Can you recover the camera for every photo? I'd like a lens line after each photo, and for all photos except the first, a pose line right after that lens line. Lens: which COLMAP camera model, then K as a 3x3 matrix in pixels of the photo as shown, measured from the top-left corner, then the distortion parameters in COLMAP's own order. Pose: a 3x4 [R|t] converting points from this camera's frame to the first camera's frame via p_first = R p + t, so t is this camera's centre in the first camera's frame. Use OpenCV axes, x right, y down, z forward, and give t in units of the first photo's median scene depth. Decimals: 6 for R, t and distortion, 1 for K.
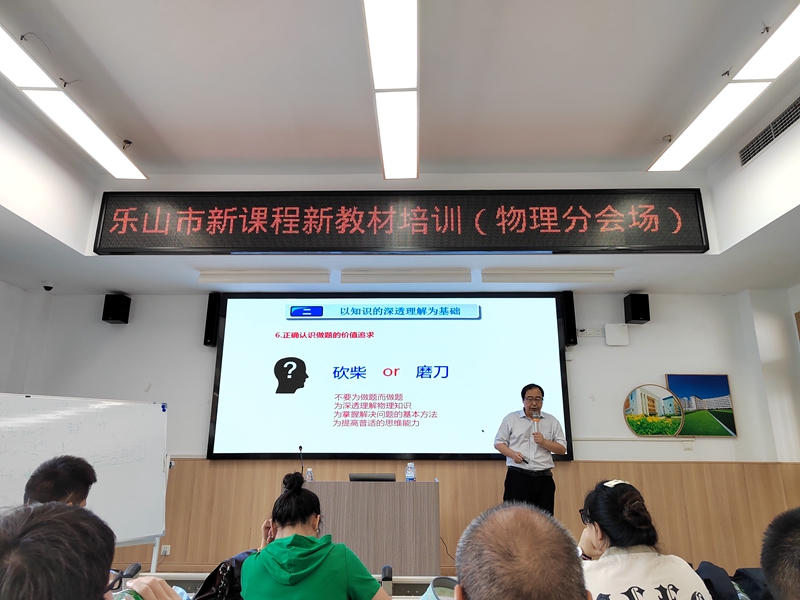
lens RADIAL K [[542.9, 0, 400.0], [0, 542.9, 300.0], [0, 0, 1]] dist [0.025188, -0.000640]
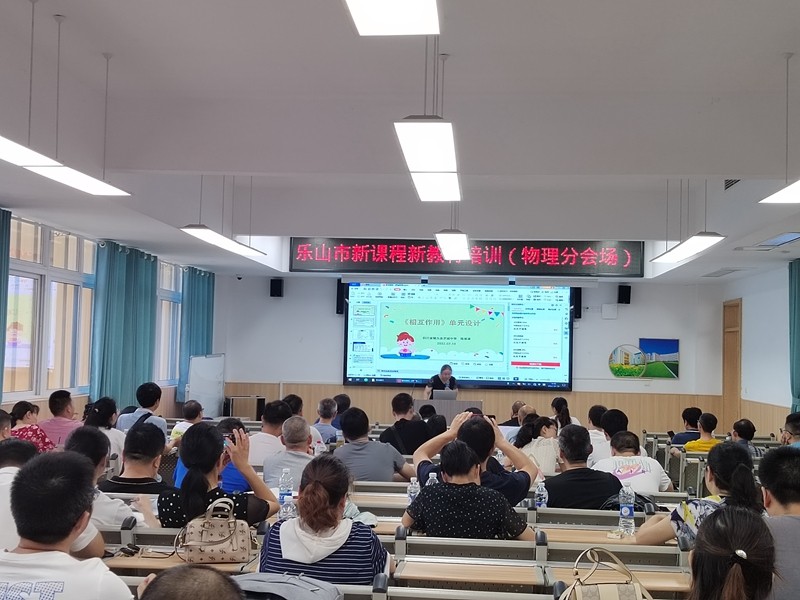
lens RADIAL K [[1058.4, 0, 400.0], [0, 1058.4, 300.0], [0, 0, 1]] dist [0.153700, -0.014418]
pose [[0.997938, 0.015474, -0.062295, 0.005859], [-0.001268, 0.975071, 0.221891, -0.735997], [0.064175, -0.221354, 0.973080, -2.246913]]
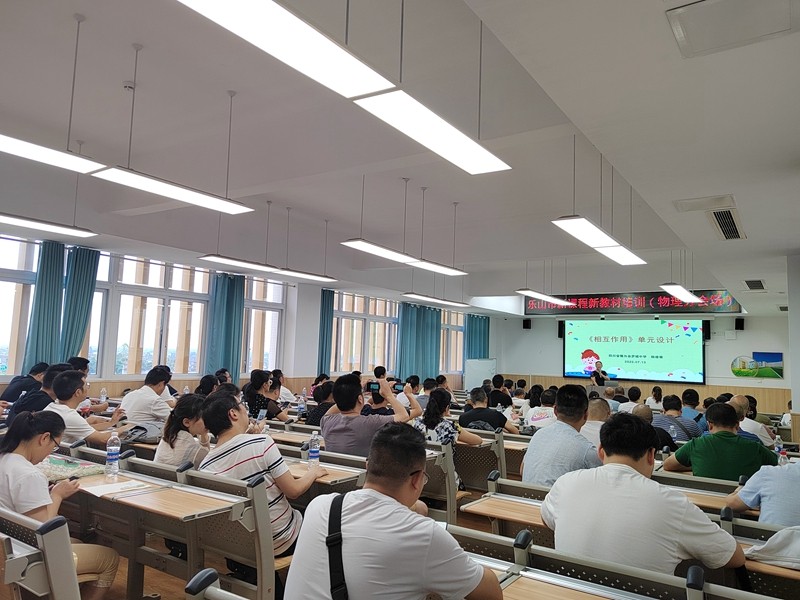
lens RADIAL K [[573.4, 0, 400.0], [0, 573.4, 300.0], [0, 0, 1]] dist [0.010825, 0.004509]
pose [[0.836094, -0.027384, -0.547903, 0.685083], [0.118303, 0.984254, 0.131337, -0.699692], [0.535679, -0.174628, 0.826168, -2.171835]]
